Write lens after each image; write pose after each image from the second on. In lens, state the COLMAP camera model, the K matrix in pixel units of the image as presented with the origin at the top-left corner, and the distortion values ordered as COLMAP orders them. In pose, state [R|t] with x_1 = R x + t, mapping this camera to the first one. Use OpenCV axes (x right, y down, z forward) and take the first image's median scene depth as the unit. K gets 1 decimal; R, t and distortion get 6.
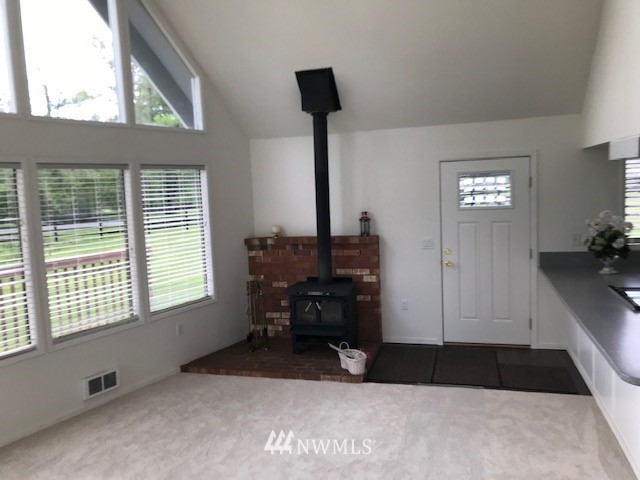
lens RADIAL K [[526.5, 0, 320.0], [0, 526.5, 240.0], [0, 0, 1]] dist [0.009708, 0.003598]
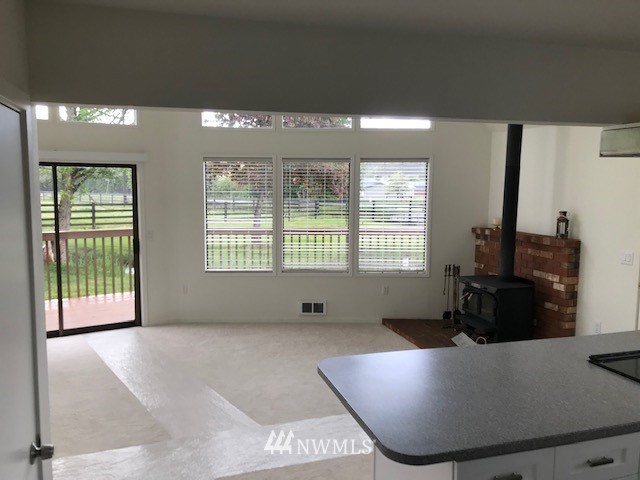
lens RADIAL K [[512.3, 0, 320.0], [0, 512.3, 240.0], [0, 0, 1]] dist [-0.007015, -0.002263]
pose [[0.512936, 0.134542, -0.847818, 0.609598], [-0.114844, 0.989518, 0.087547, -0.033925], [0.850710, 0.052460, 0.523011, 0.202492]]
